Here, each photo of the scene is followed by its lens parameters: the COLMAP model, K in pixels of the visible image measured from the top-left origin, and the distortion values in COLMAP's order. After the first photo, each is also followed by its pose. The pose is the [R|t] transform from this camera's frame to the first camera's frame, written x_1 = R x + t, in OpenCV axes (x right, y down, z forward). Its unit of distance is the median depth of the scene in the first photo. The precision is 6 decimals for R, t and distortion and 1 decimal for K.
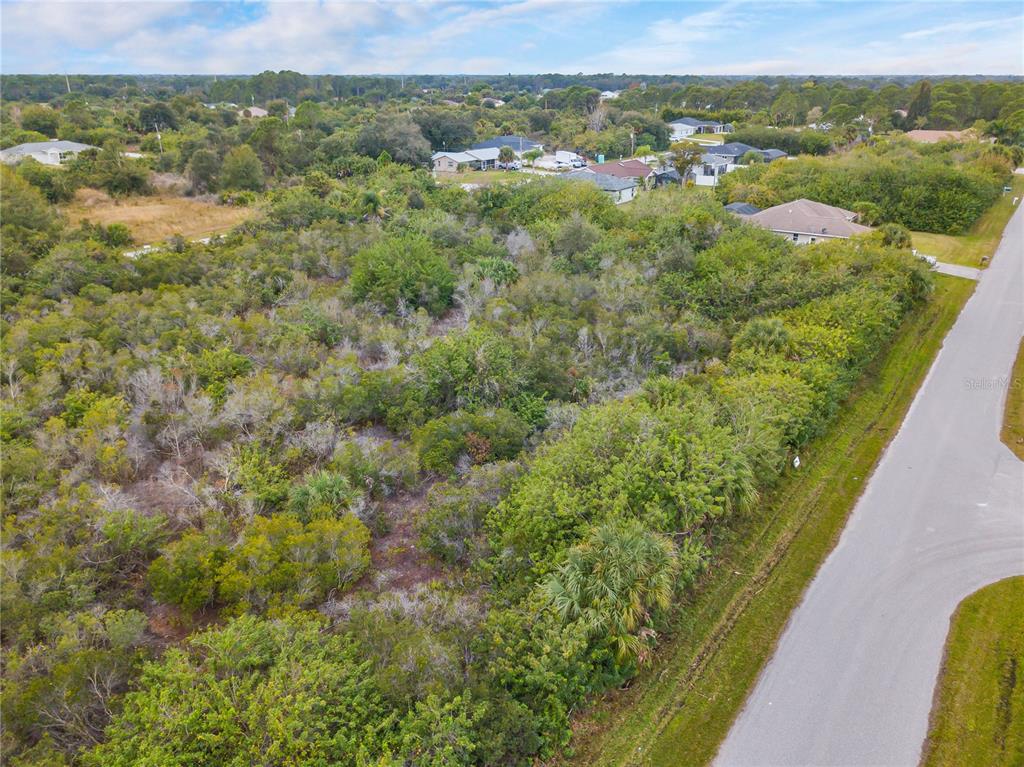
lens RADIAL K [[771.8, 0, 512.0], [0, 771.8, 383.5], [0, 0, 1]] dist [0.025105, 0.000173]
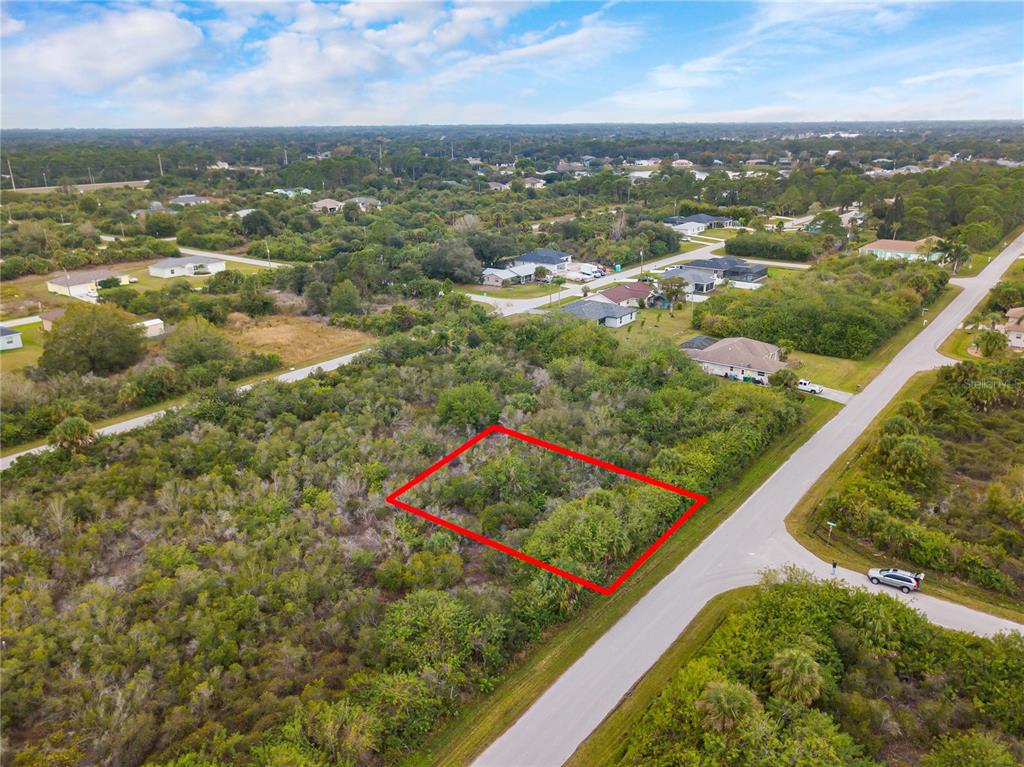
lens RADIAL K [[780.5, 0, 512.0], [0, 780.5, 383.5], [0, 0, 1]] dist [0.113918, -0.264614]
pose [[0.998410, 0.005720, -0.056084, 0.056028], [-0.008544, 0.998700, -0.050243, -0.132739], [0.055724, 0.050642, 0.997161, -0.819232]]
